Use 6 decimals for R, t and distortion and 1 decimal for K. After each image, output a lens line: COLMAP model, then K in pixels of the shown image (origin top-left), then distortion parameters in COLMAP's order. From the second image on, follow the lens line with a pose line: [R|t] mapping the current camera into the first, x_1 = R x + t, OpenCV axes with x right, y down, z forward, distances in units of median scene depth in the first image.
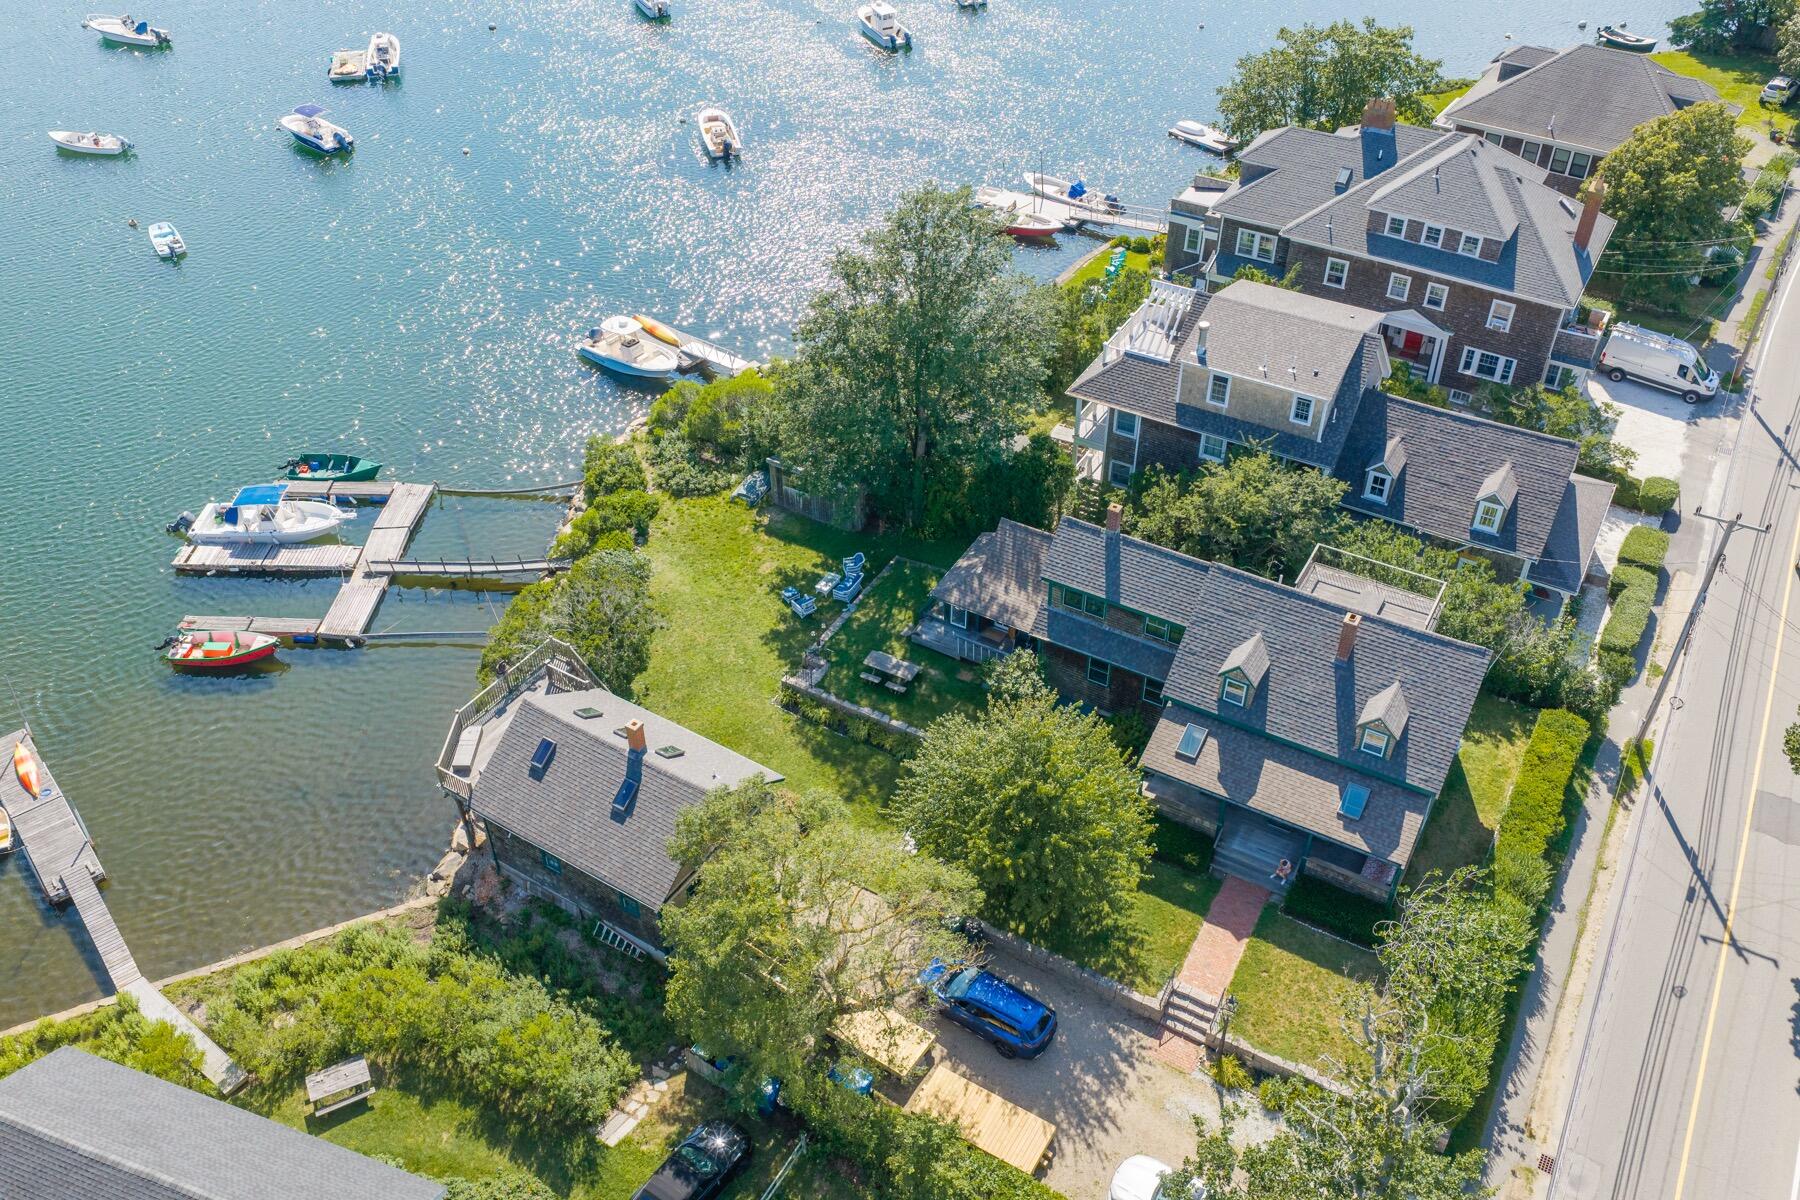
lens RADIAL K [[1494.2, 0, 900.0], [0, 1494.2, 600.0], [0, 0, 1]] dist [0.024634, -0.049997]
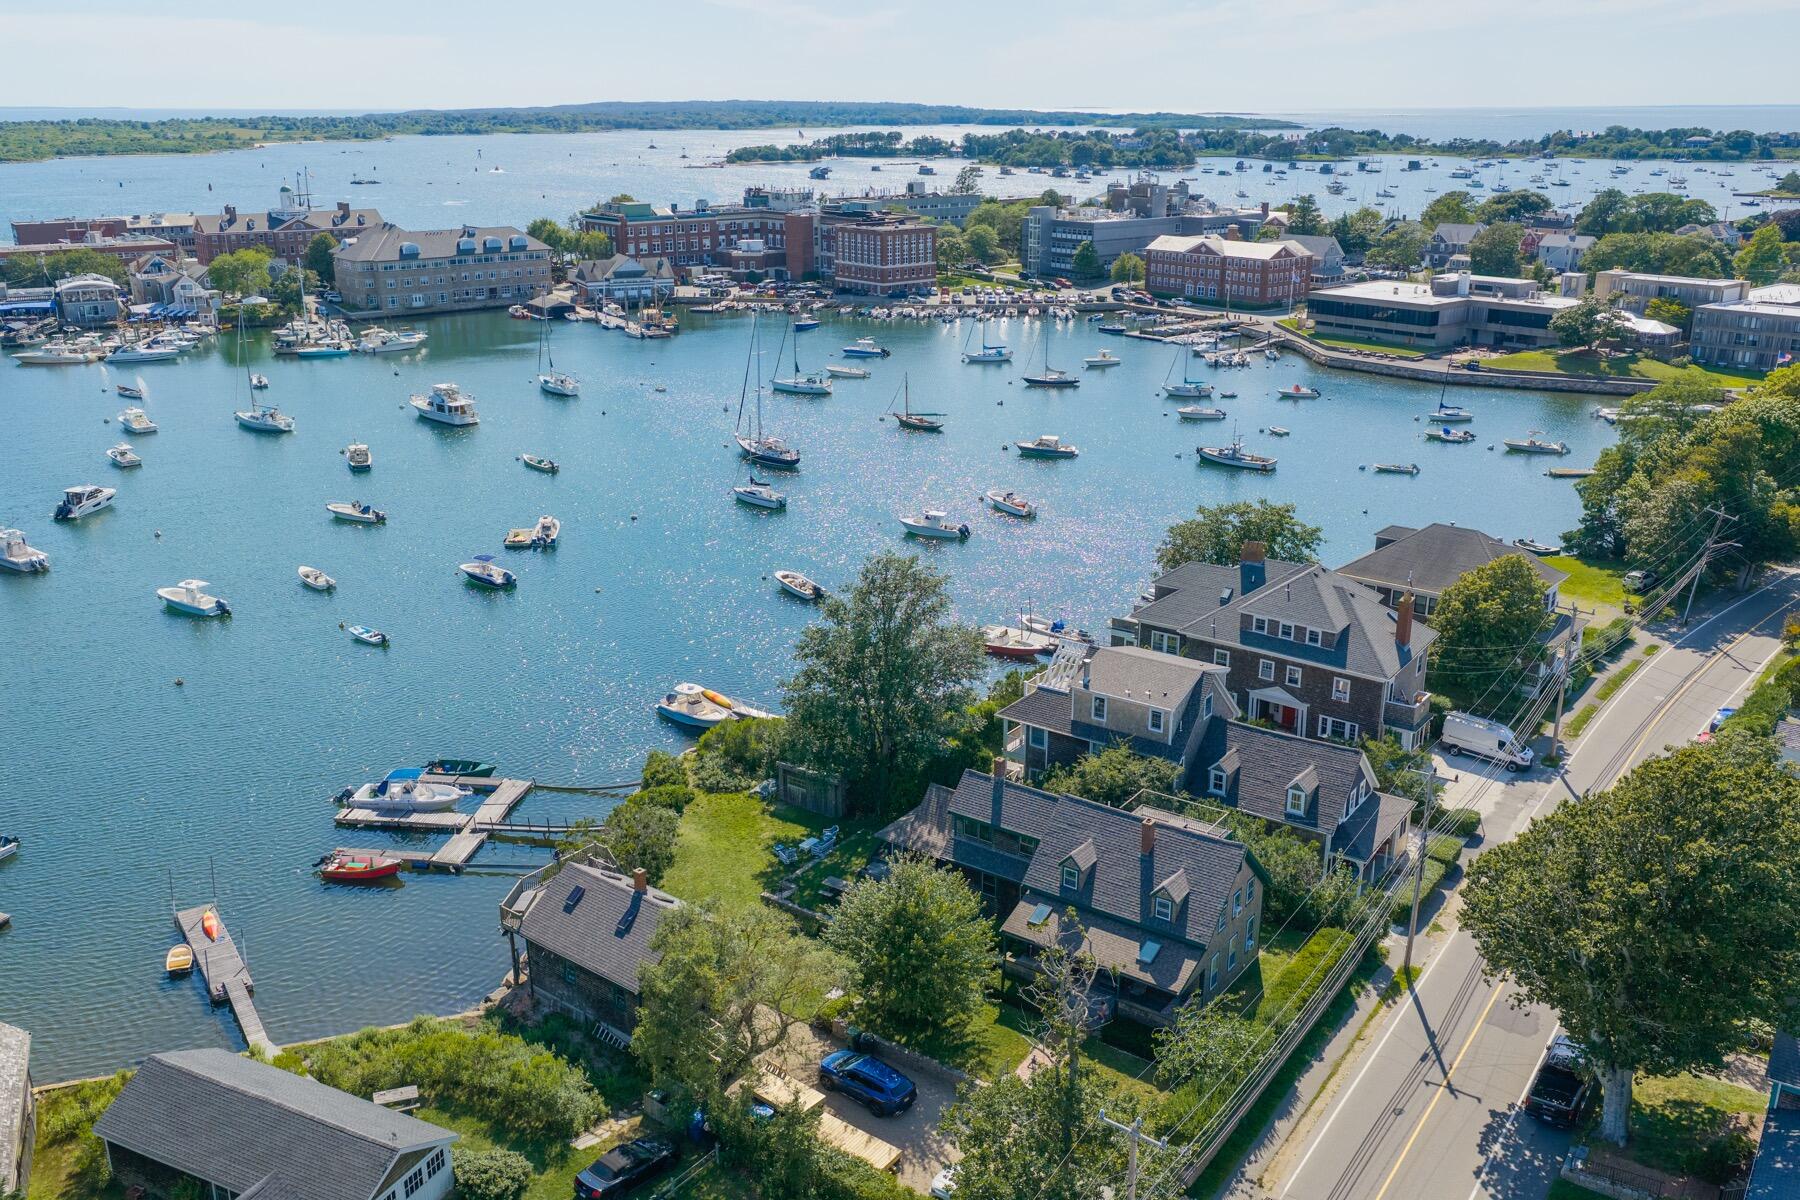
lens RADIAL K [[1494.2, 0, 900.0], [0, 1494.2, 600.0], [0, 0, 1]] dist [0.024634, -0.049997]
pose [[0.995491, 0.033424, -0.088767, 0.149579], [-0.063483, 0.930129, -0.361705, 0.274241], [0.070475, 0.365710, 0.928057, -0.319696]]
